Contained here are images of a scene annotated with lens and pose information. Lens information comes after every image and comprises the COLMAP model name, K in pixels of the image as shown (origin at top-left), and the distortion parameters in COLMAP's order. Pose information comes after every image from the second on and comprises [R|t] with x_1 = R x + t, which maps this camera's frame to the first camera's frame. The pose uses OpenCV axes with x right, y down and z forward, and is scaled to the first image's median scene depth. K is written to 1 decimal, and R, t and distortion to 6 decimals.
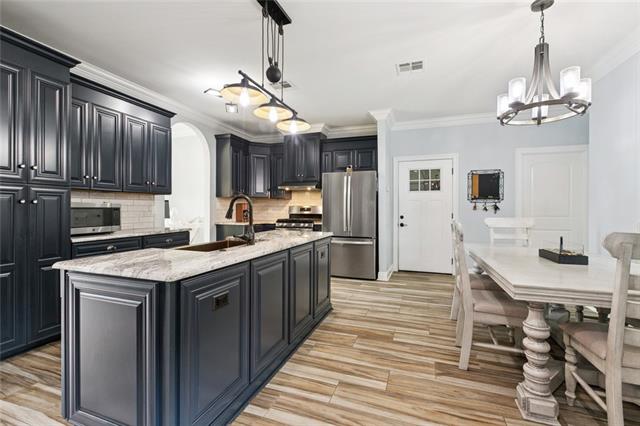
lens RADIAL K [[289.8, 0, 321.5], [0, 289.8, 207.3], [0, 0, 1]] dist [-0.003720, -0.000341]
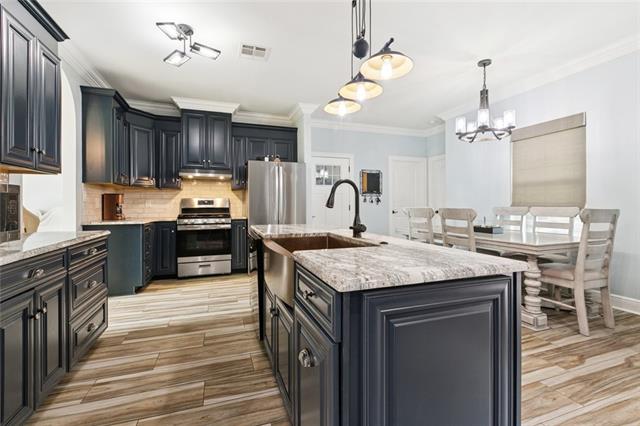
lens RADIAL K [[289.8, 0, 312.5], [0, 289.8, 201.3], [0, 0, 1]] dist [-0.003720, -0.000341]
pose [[0.766146, 0.001429, 0.642665, -0.435422], [0.002996, 0.999979, -0.005794, 0.012982], [-0.642659, 0.006364, 0.766126, 0.204250]]
